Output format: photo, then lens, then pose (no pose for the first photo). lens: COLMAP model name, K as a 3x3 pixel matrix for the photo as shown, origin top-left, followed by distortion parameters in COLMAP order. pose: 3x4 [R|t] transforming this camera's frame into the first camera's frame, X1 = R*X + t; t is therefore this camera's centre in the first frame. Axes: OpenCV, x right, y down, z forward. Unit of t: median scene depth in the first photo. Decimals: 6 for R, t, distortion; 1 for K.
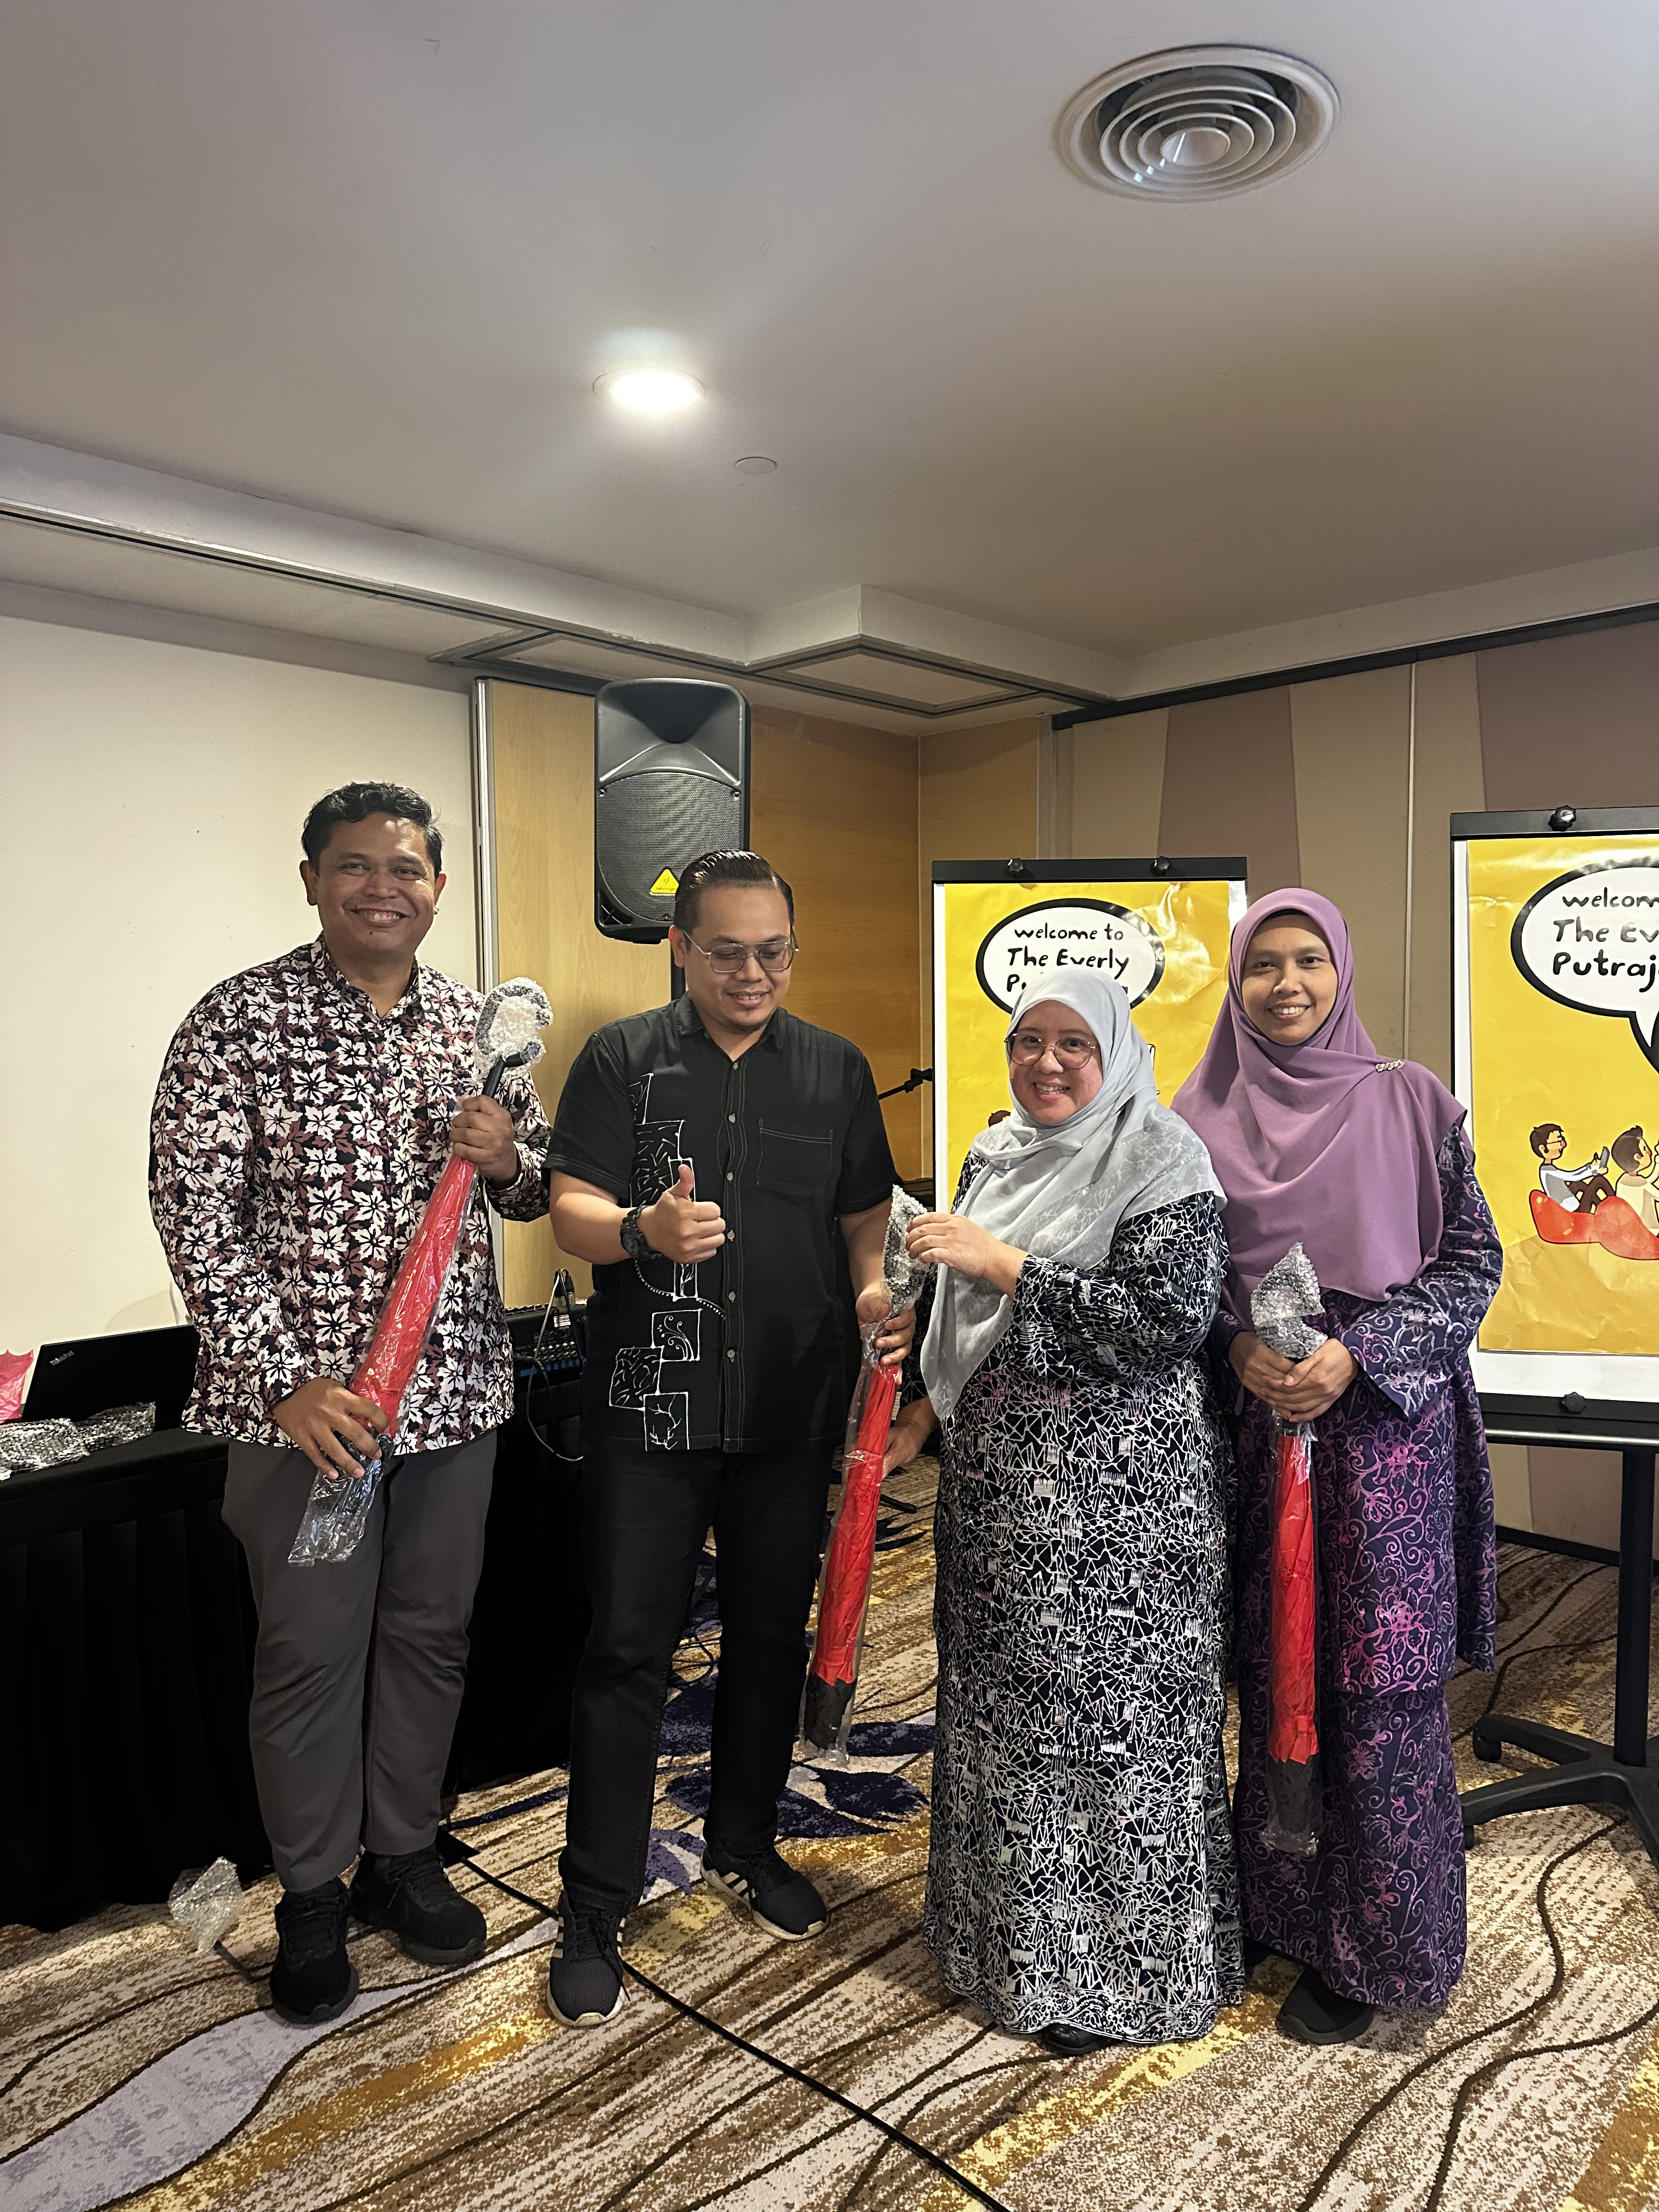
lens RADIAL K [[1620.7, 0, 838.3], [0, 1620.7, 1117.3], [0, 0, 1]] dist [0.065379, -0.062452]
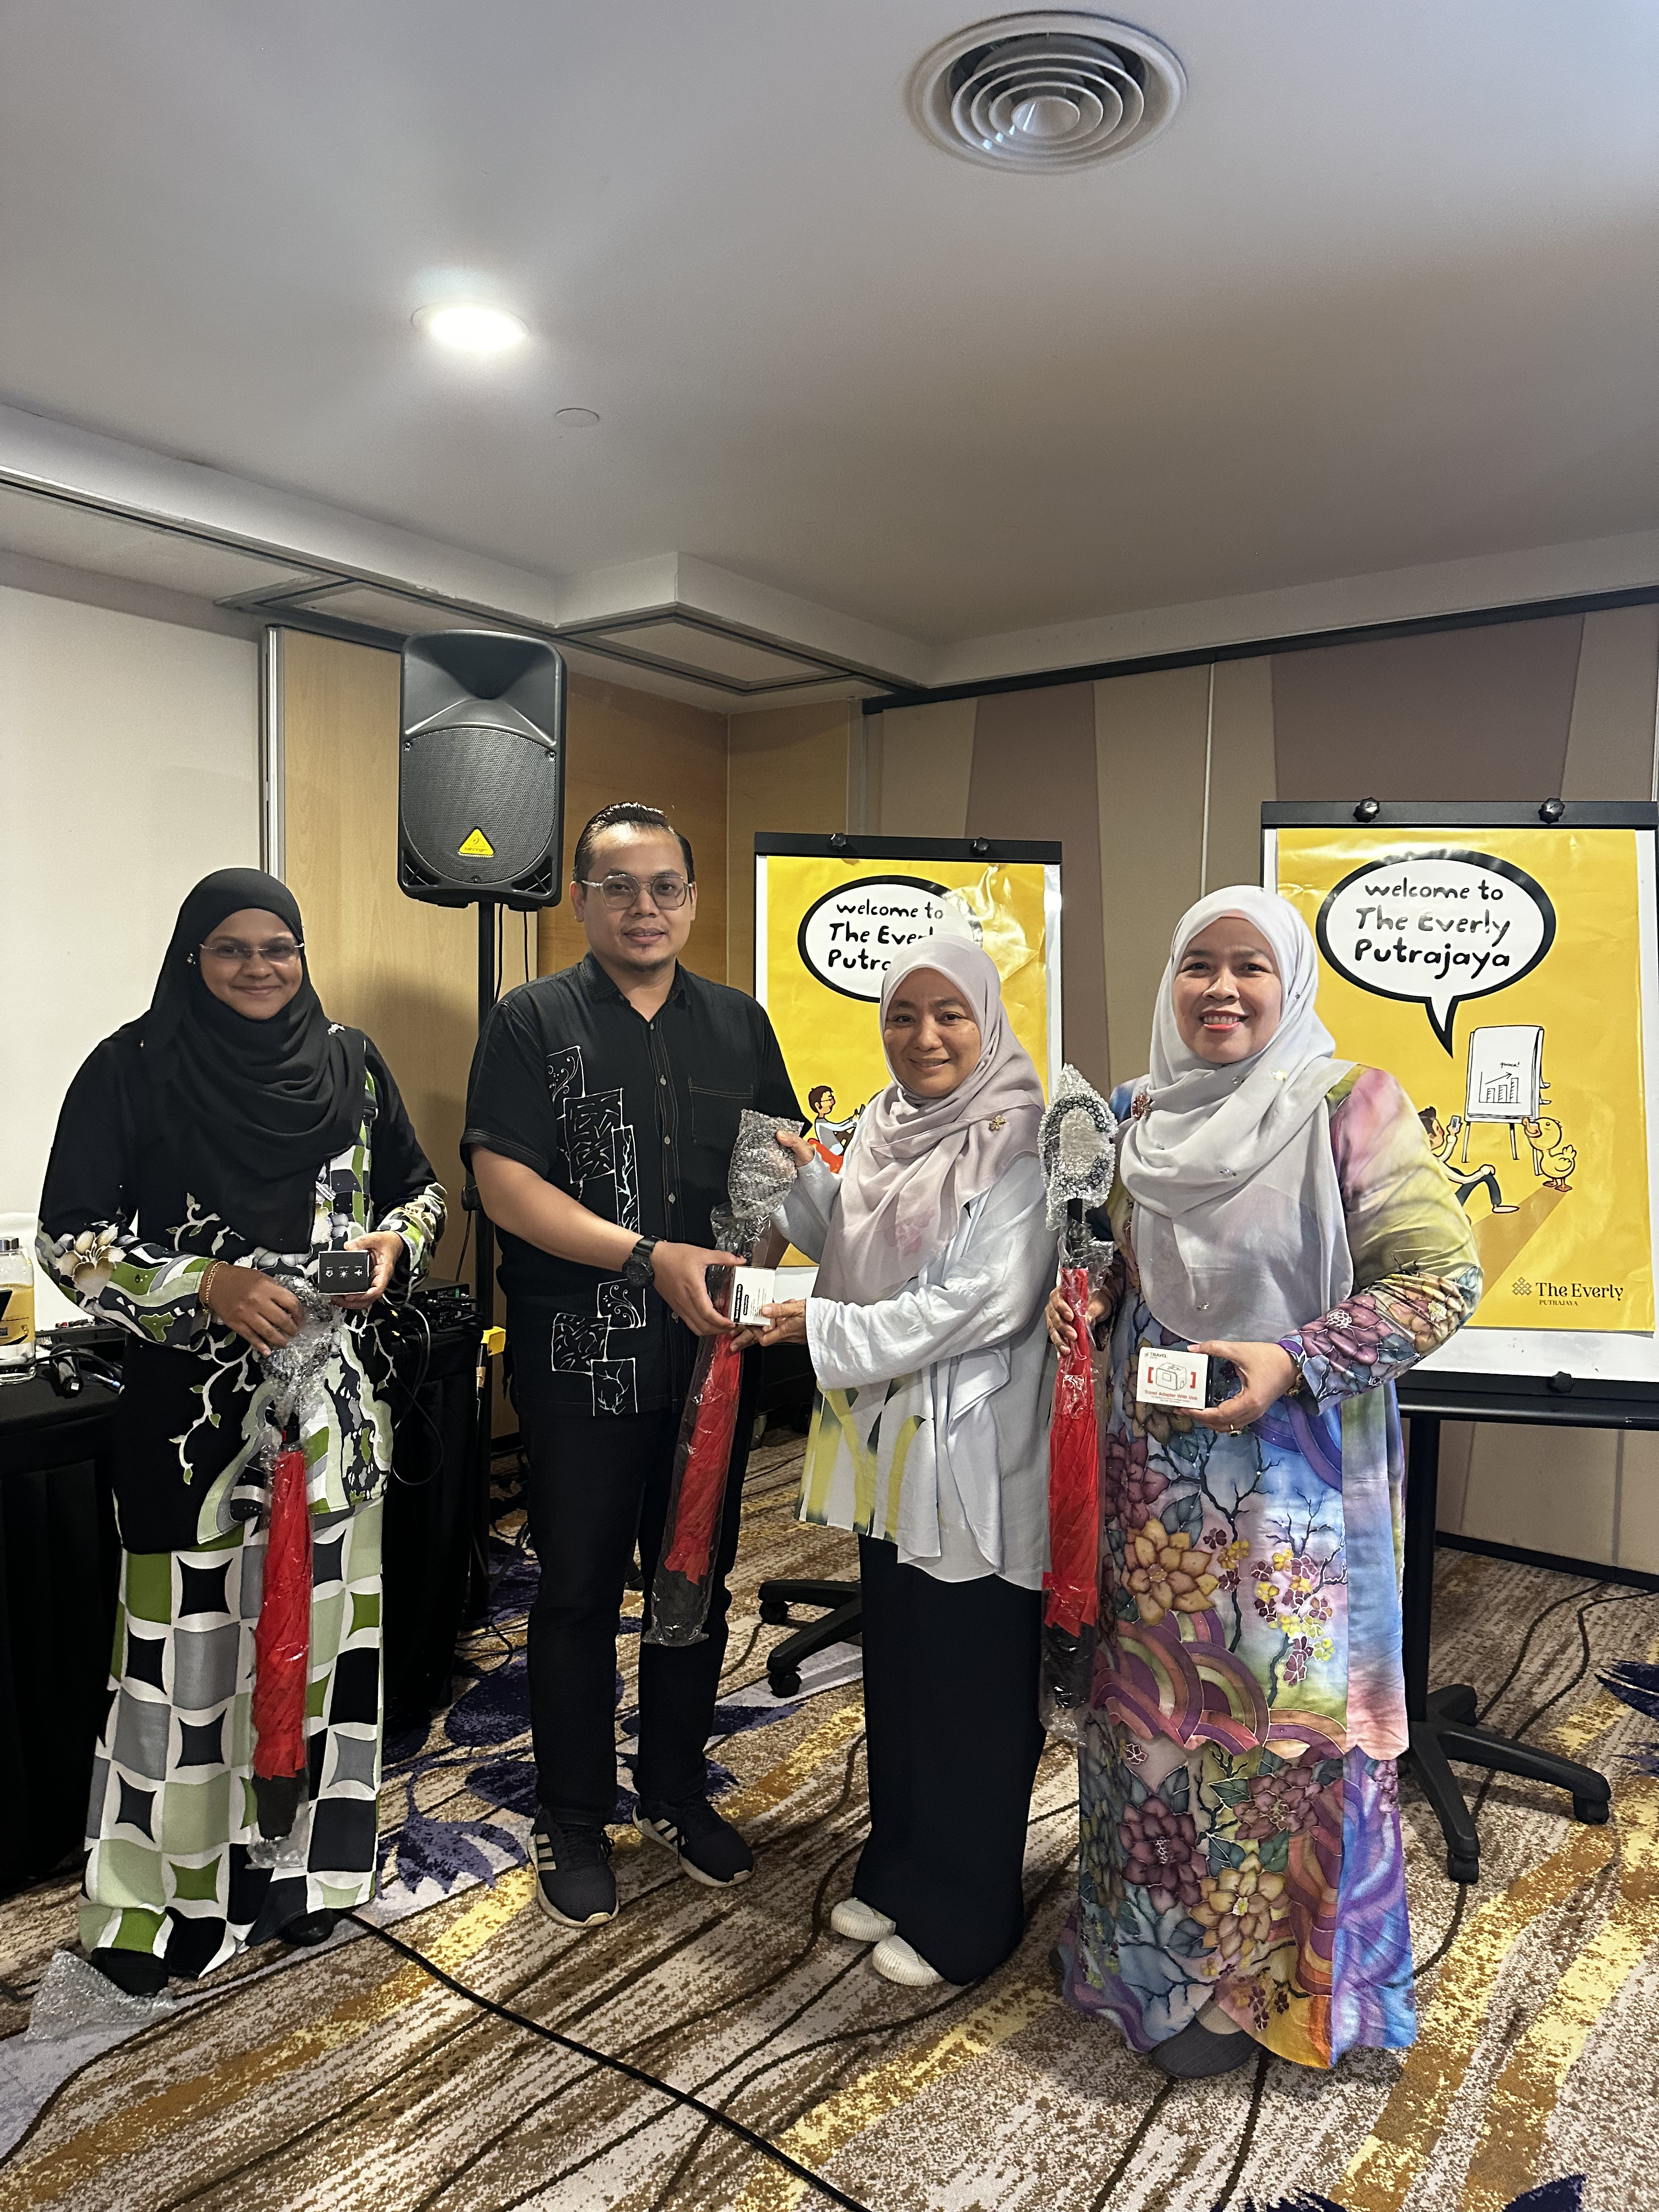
lens RADIAL K [[1620.7, 0, 834.2], [0, 1620.7, 1113.0], [0, 0, 1]] dist [0.065379, -0.062452]
pose [[0.991238, 0.015850, 0.131133, -0.026289], [-0.016081, 0.999870, 0.000705, 0.014608], [-0.131104, -0.002808, 0.991365, 0.017705]]
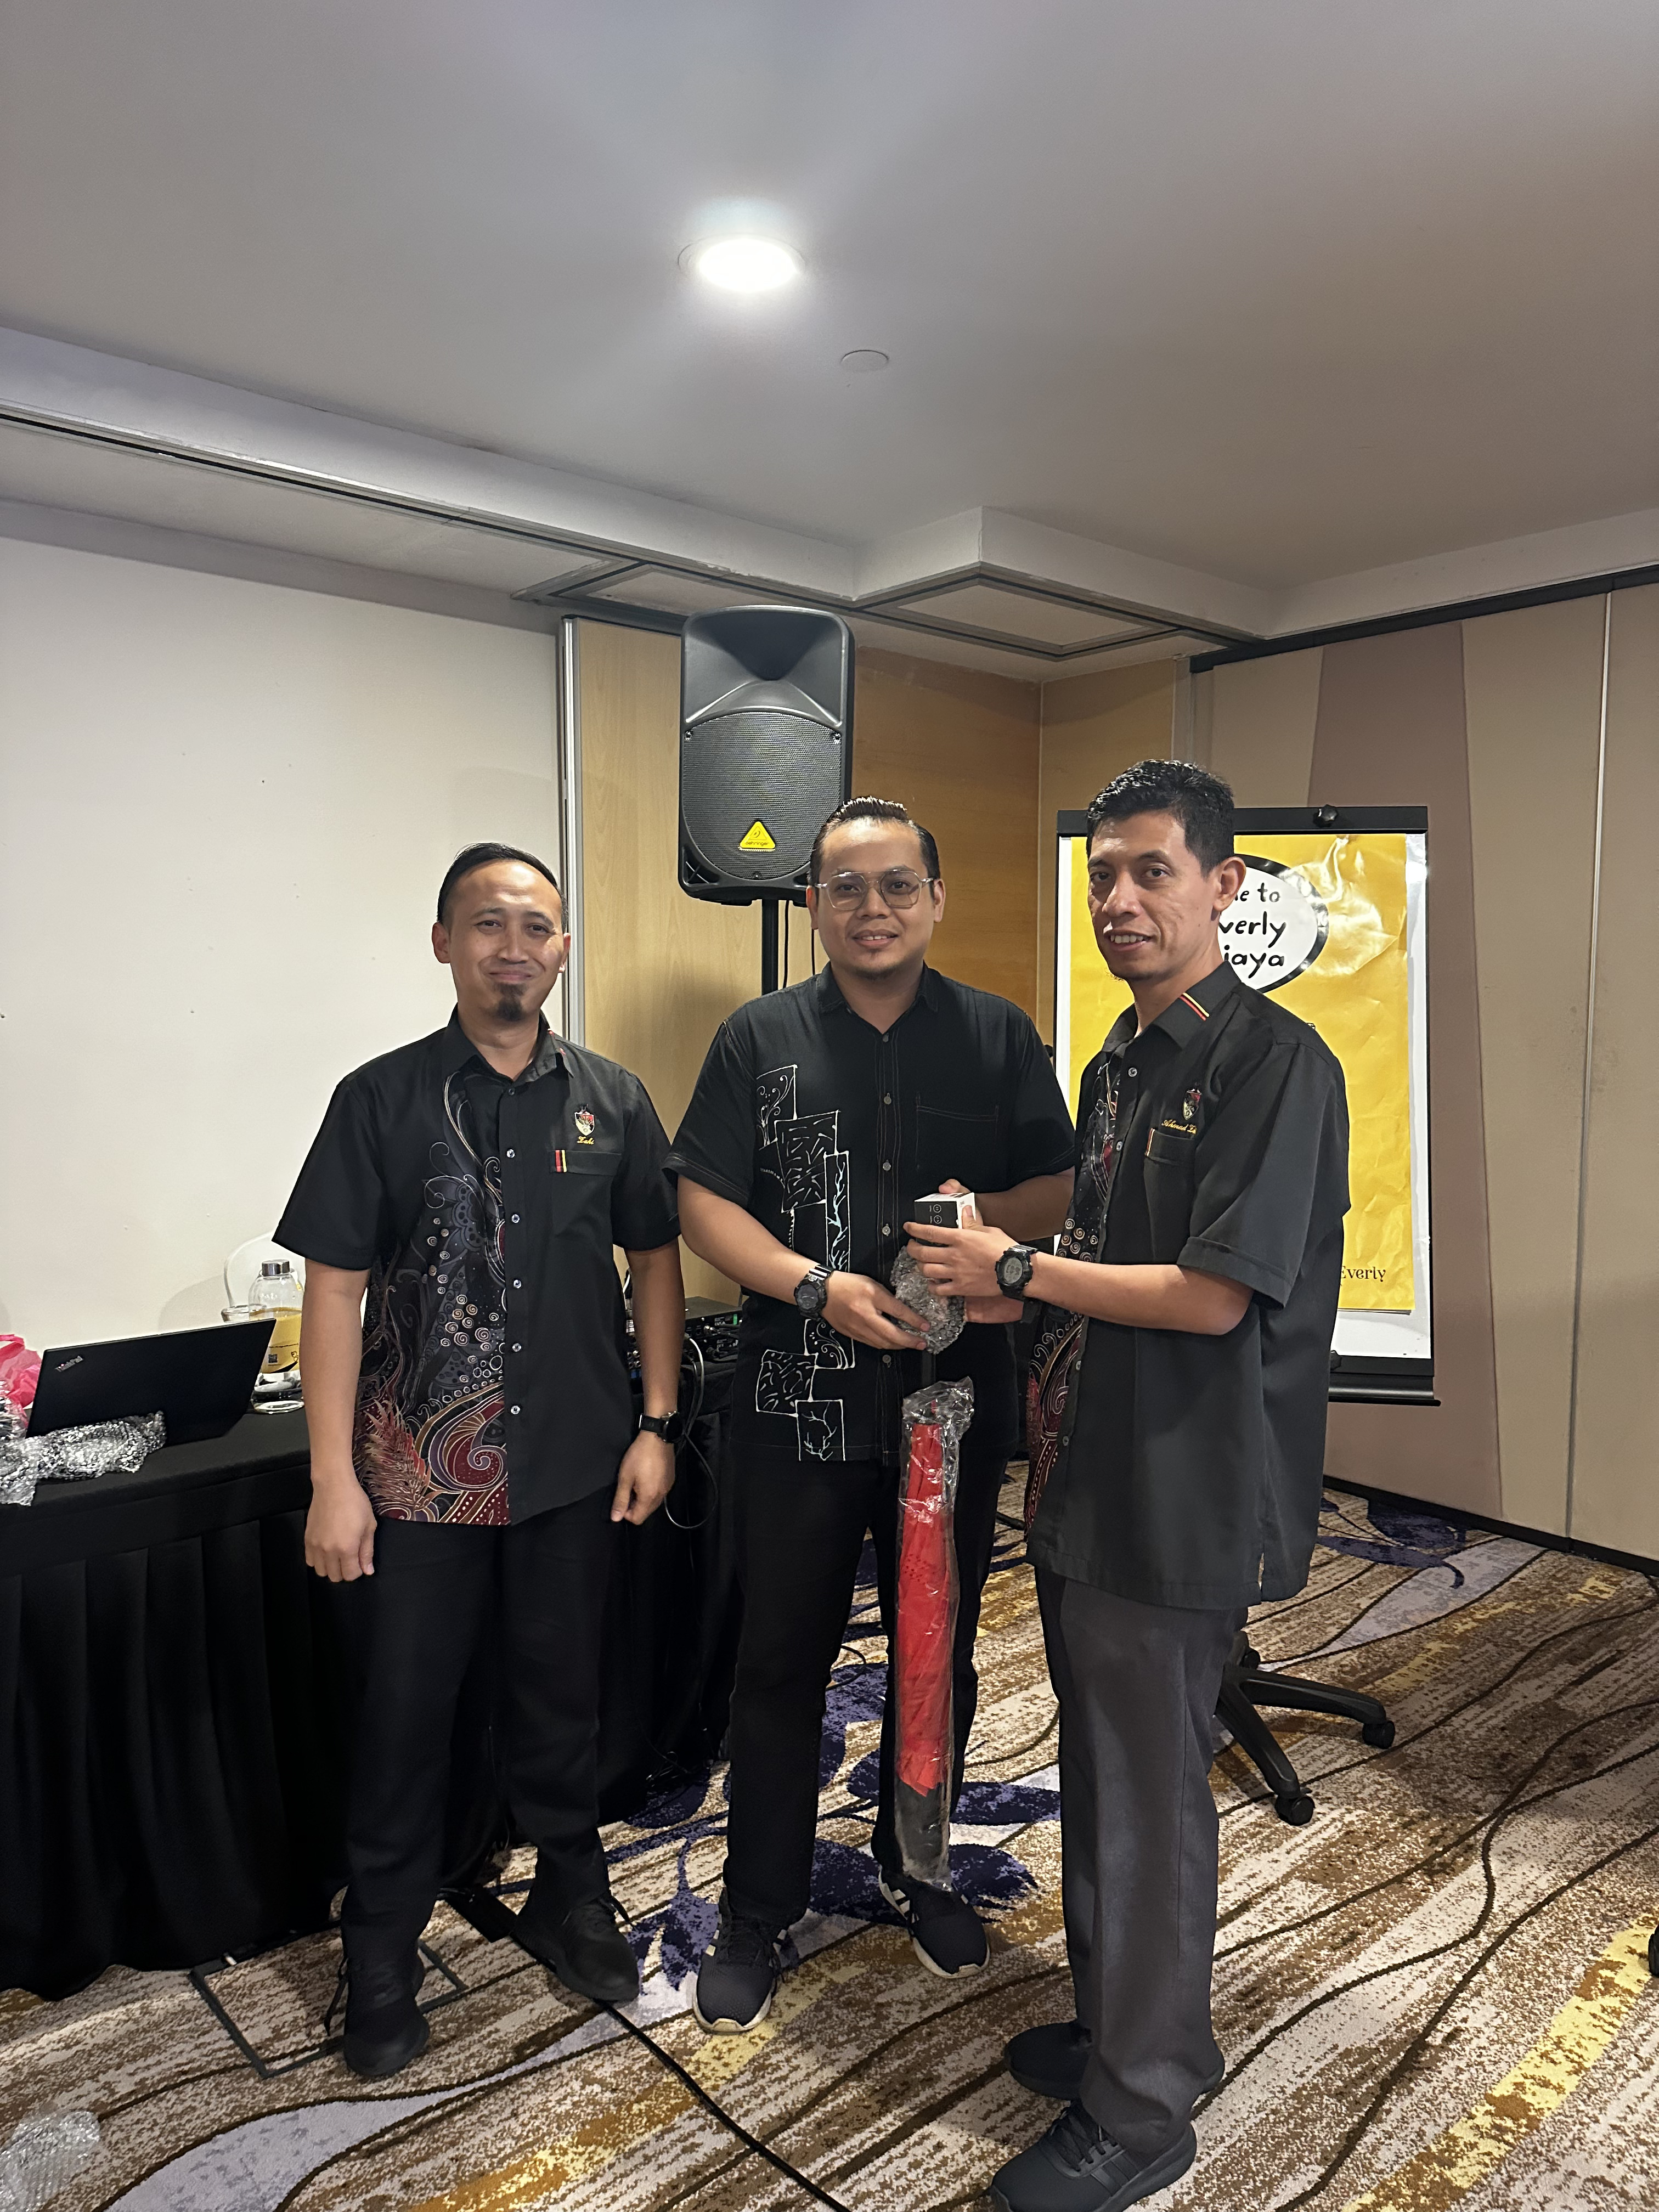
lens RADIAL K [[1620.7, 0, 815.1], [0, 1620.7, 1119.5], [0, 0, 1]] dist [0.065379, -0.062452]
pose [[0.996493, 0.016085, -0.082110, 0.002217], [-0.014317, 0.999654, 0.022083, -0.011129], [0.082437, -0.020830, 0.996379, 0.138755]]
